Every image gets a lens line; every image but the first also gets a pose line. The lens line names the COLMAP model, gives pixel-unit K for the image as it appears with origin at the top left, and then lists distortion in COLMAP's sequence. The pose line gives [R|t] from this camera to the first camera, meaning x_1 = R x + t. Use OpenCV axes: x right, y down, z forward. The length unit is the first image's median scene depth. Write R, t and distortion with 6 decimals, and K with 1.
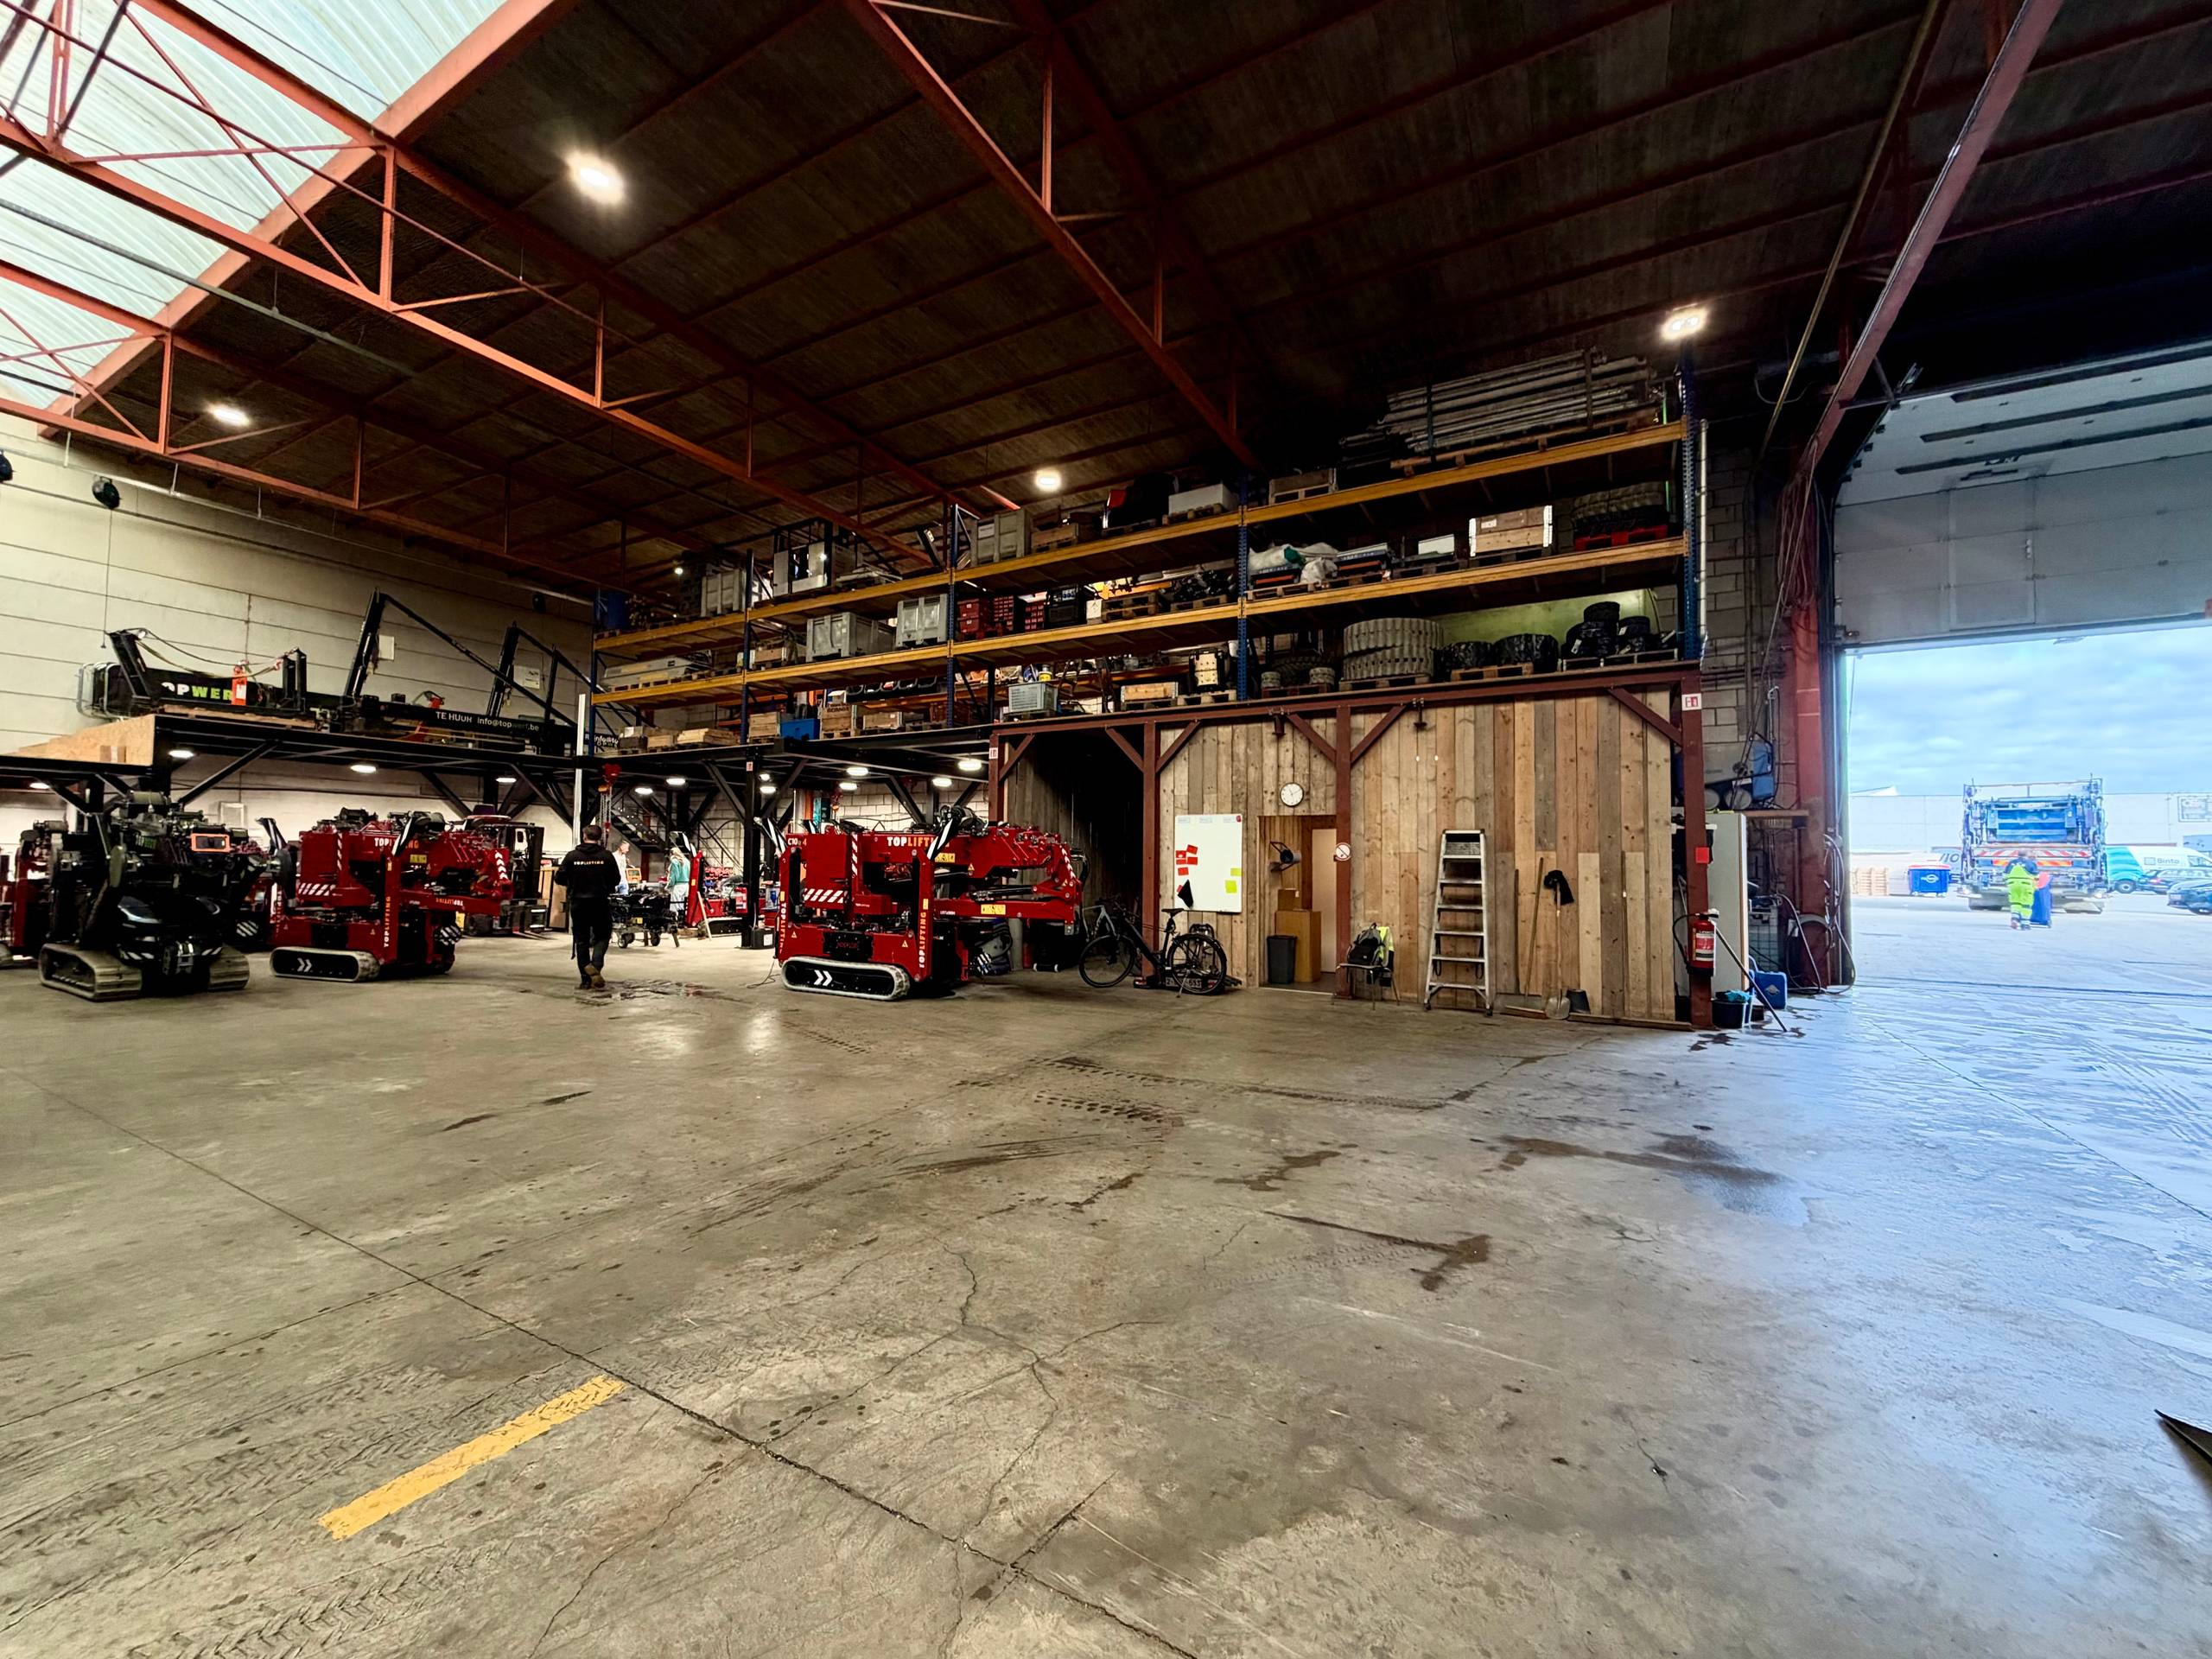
lens RADIAL K [[879.5, 0, 1099.2], [0, 879.5, 830.5], [0, 0, 1]] dist [-0.001789, 0.000167]
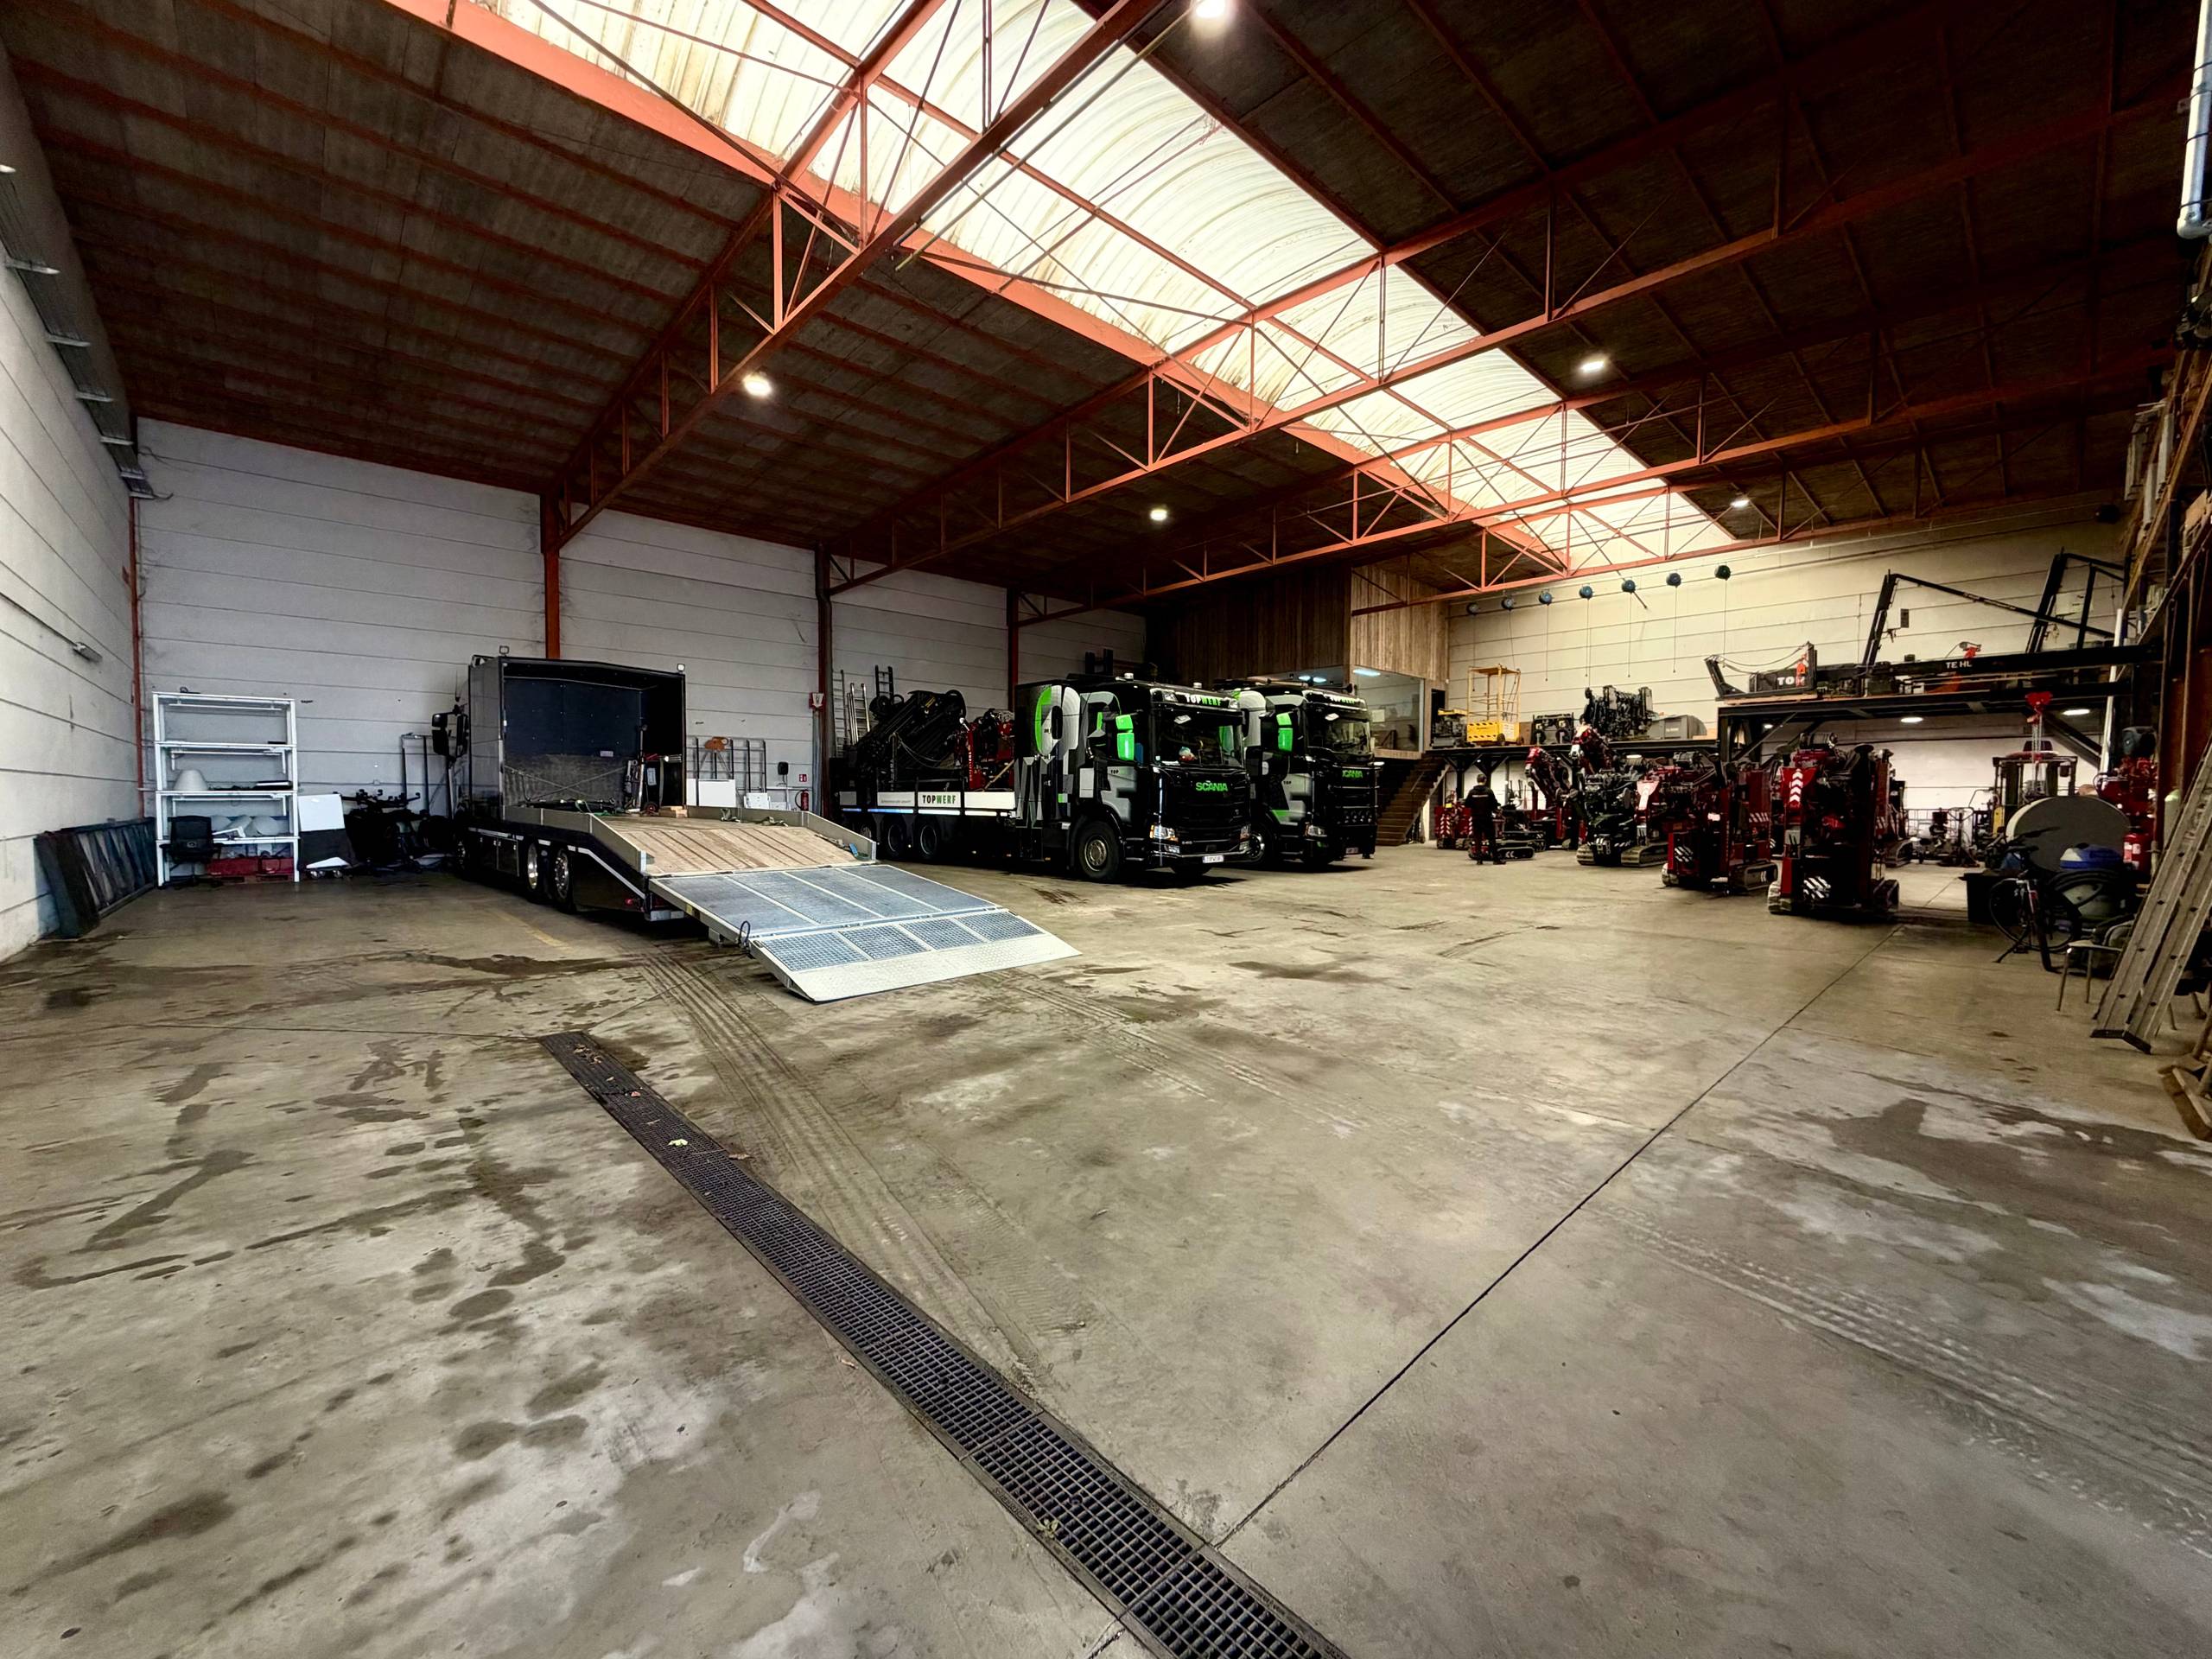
lens RADIAL K [[879.5, 0, 1100.3], [0, 879.5, 830.3], [0, 0, 1]] dist [-0.001789, 0.000167]
pose [[-0.302519, 0.027337, -0.952751, 0.934879], [0.029734, 0.999373, 0.019233, 0.035609], [0.952680, -0.022510, -0.303142, 0.454704]]
